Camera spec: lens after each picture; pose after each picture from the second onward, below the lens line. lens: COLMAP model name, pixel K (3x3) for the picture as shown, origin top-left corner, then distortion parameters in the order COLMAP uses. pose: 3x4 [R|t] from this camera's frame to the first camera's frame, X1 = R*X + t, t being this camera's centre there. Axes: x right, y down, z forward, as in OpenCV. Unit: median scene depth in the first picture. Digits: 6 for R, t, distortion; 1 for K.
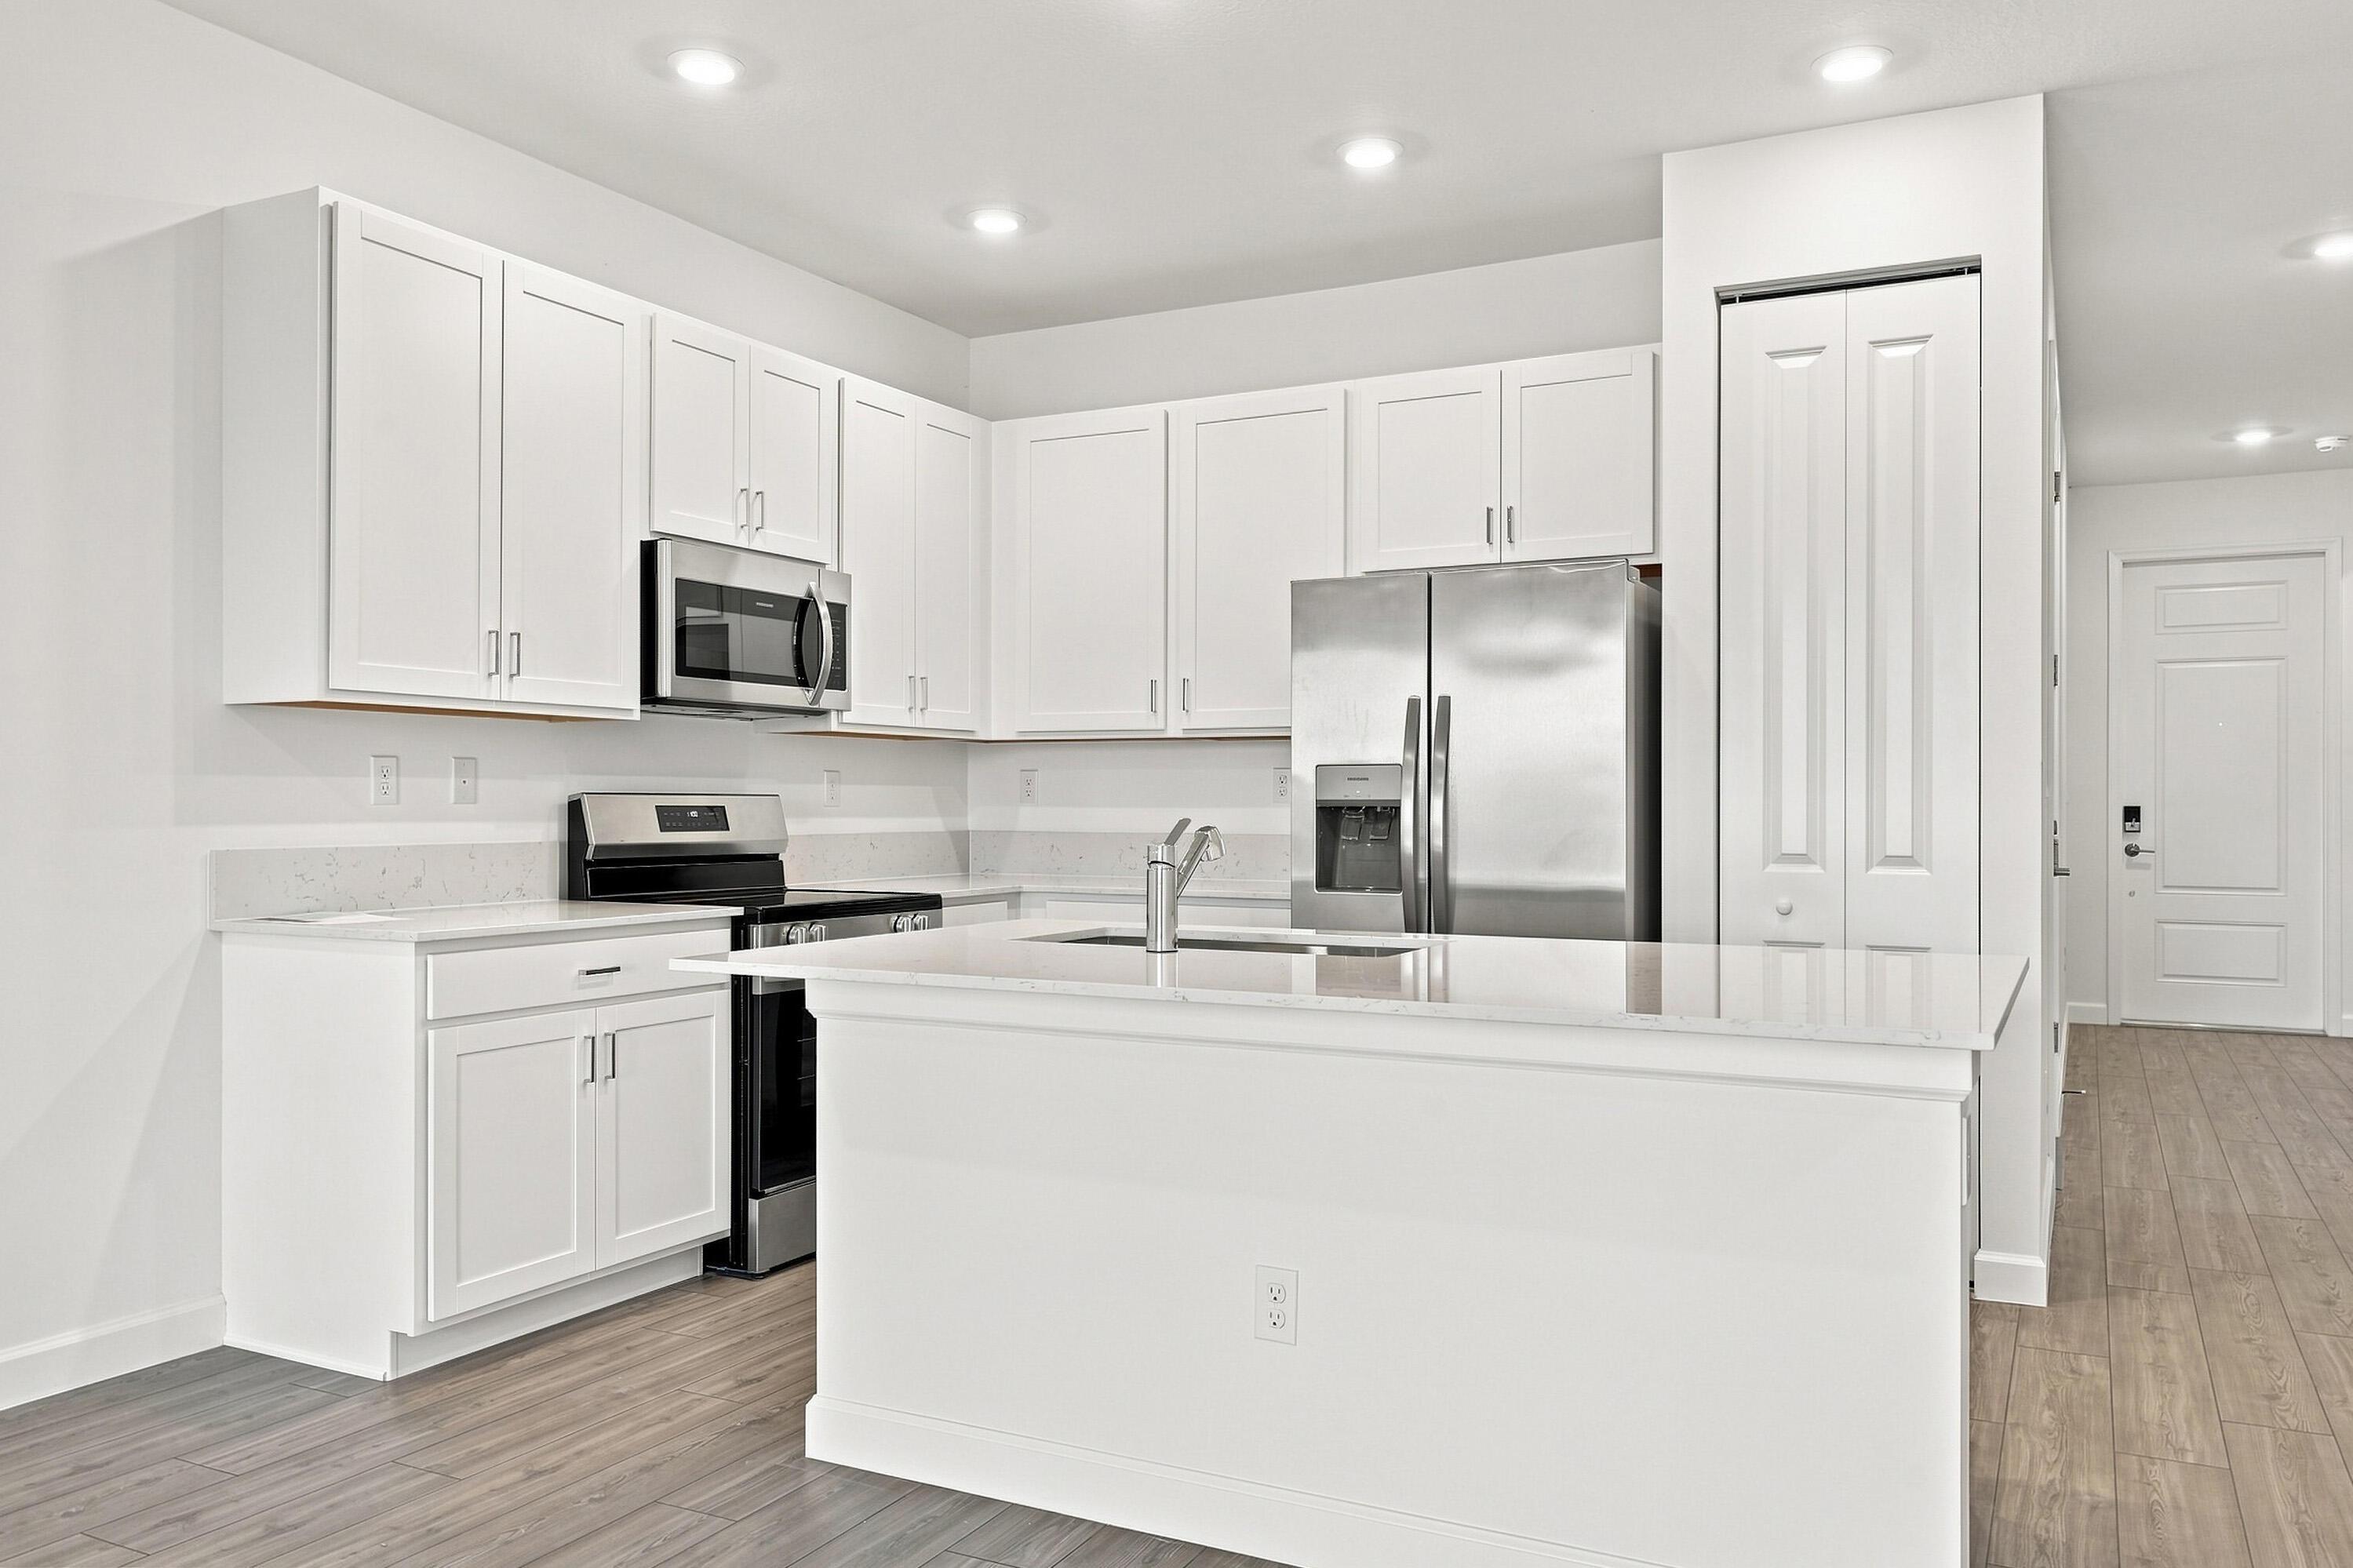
lens RADIAL K [[1728.7, 0, 1174.5], [0, 1728.7, 809.1], [0, 0, 1]] dist [0.009392, 0.004628]
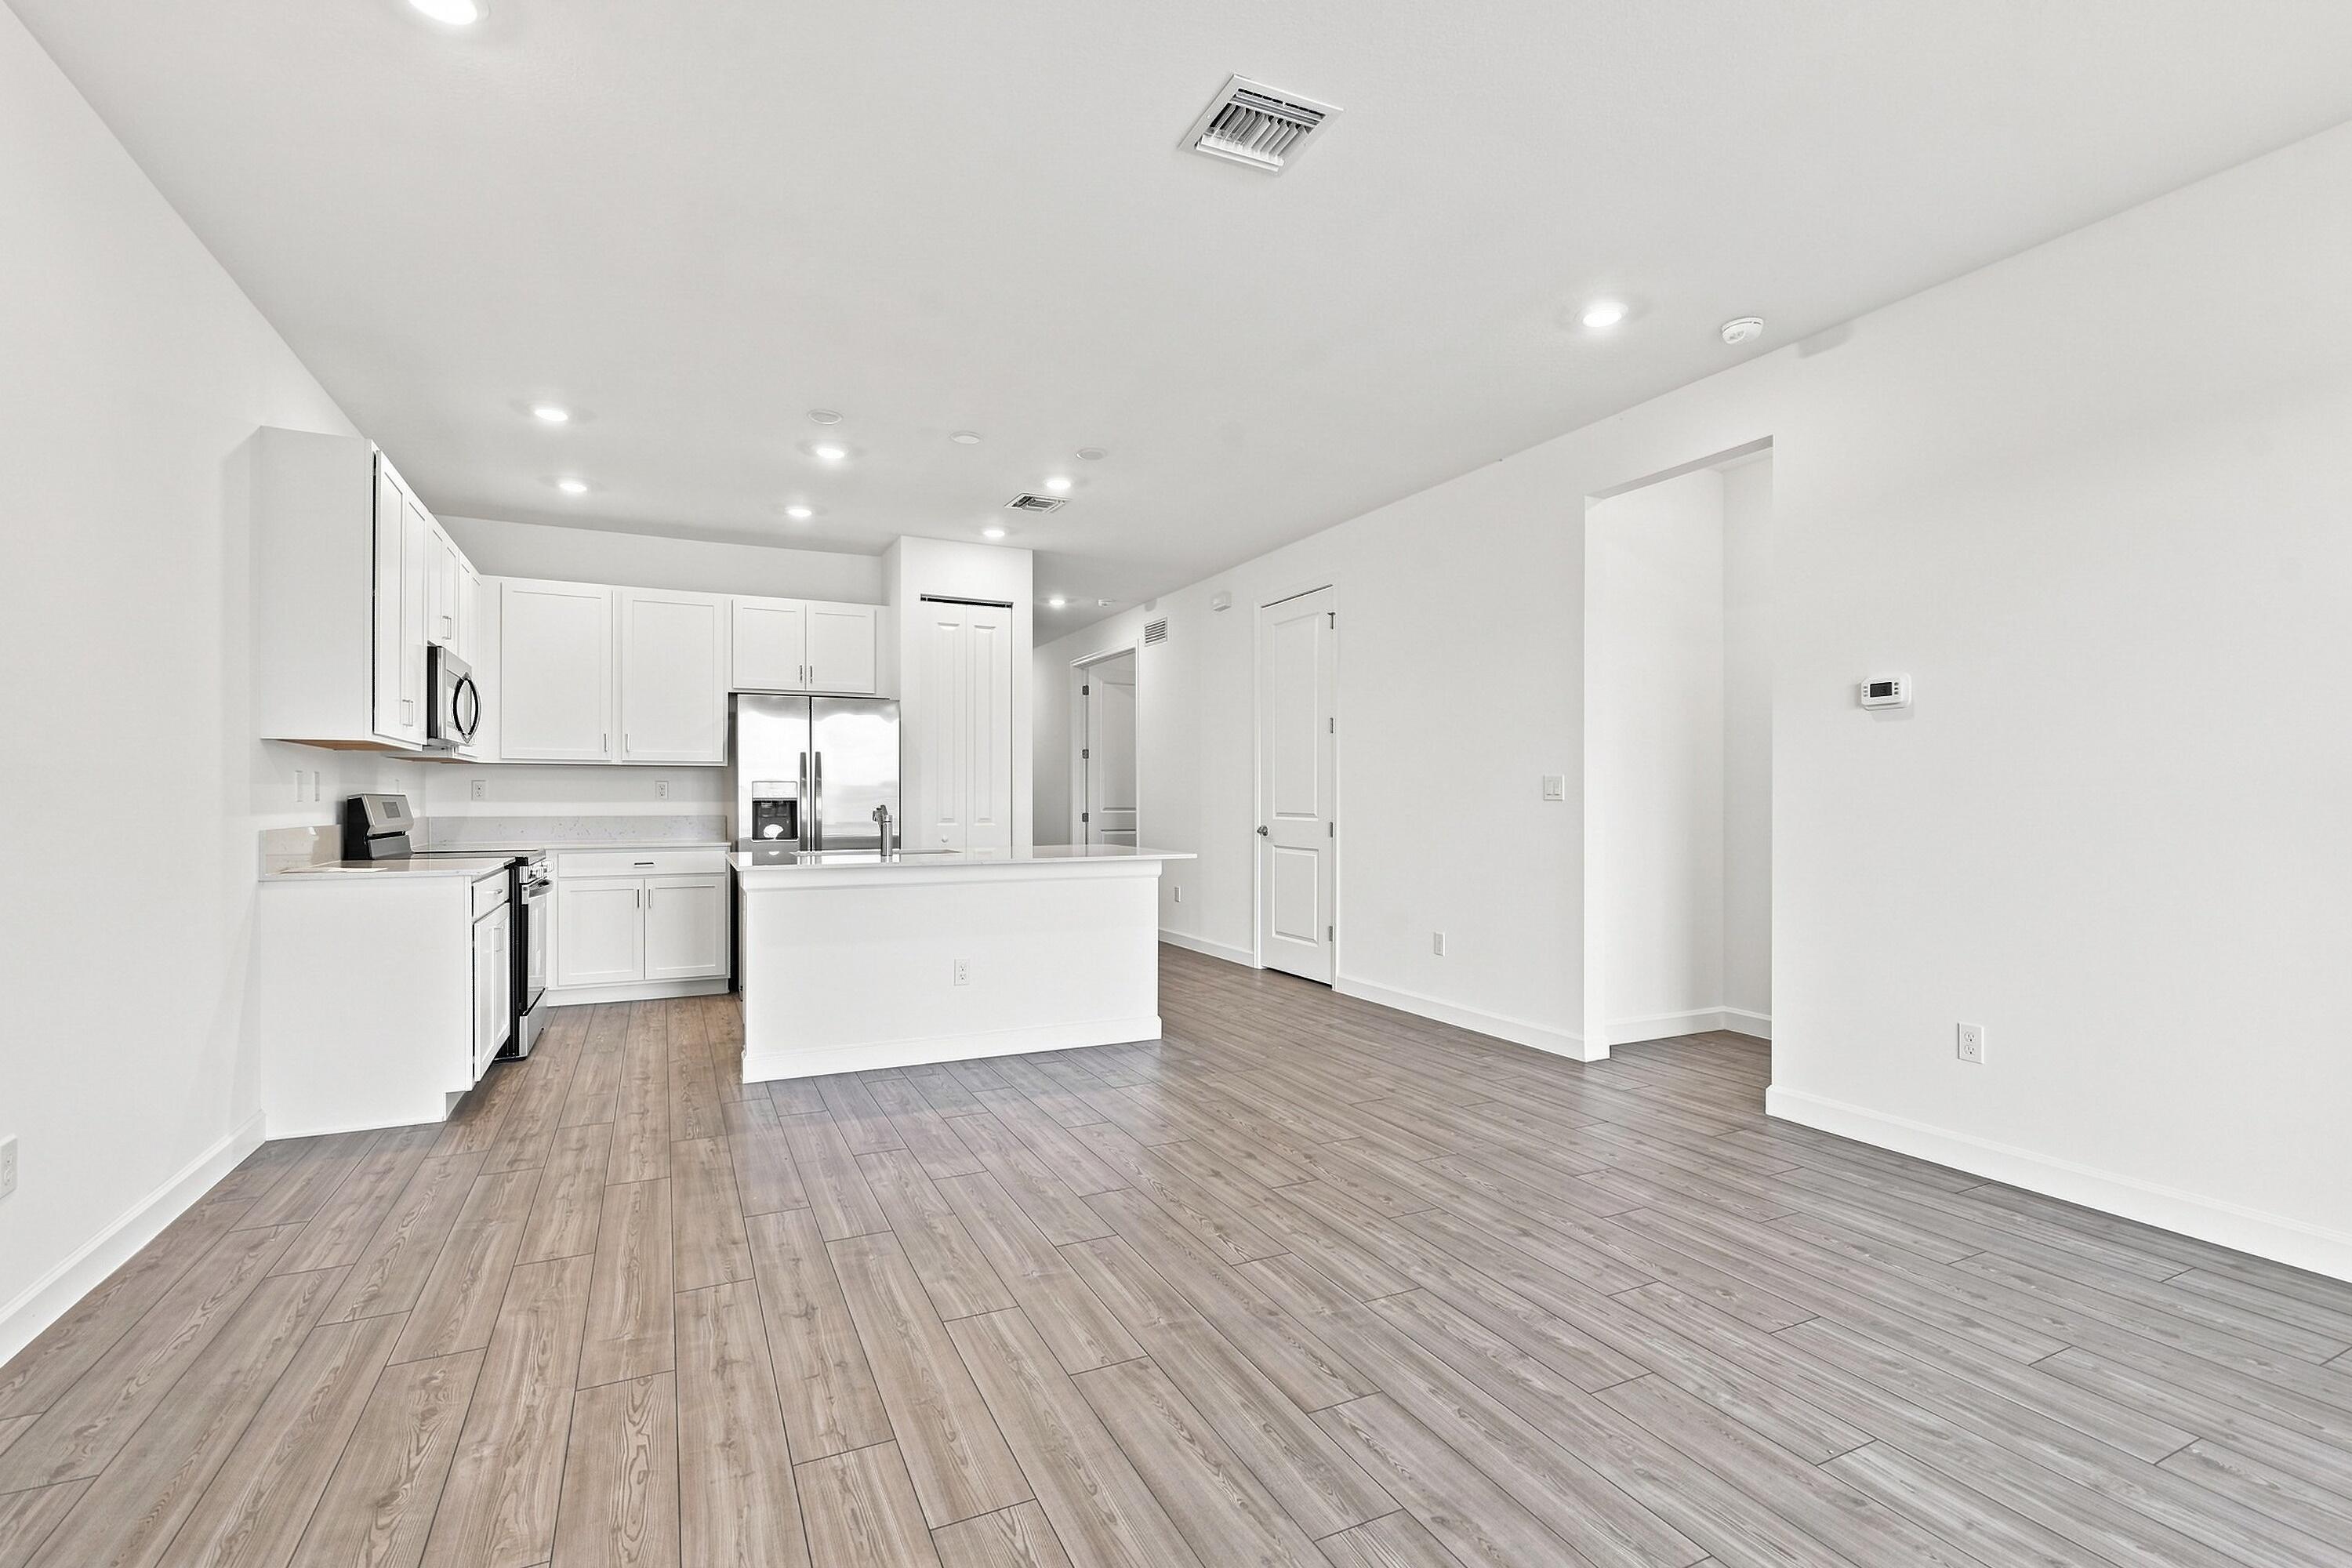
lens RADIAL K [[1073.9, 0, 1176.0], [0, 1073.9, 784.0], [0, 0, 1]] dist [0.000283, 0.000094]
pose [[0.594158, 0.008841, 0.804300, -0.711700], [0.006204, 0.999859, -0.015573, 0.001763], [-0.804324, 0.014242, 0.594020, -0.217505]]
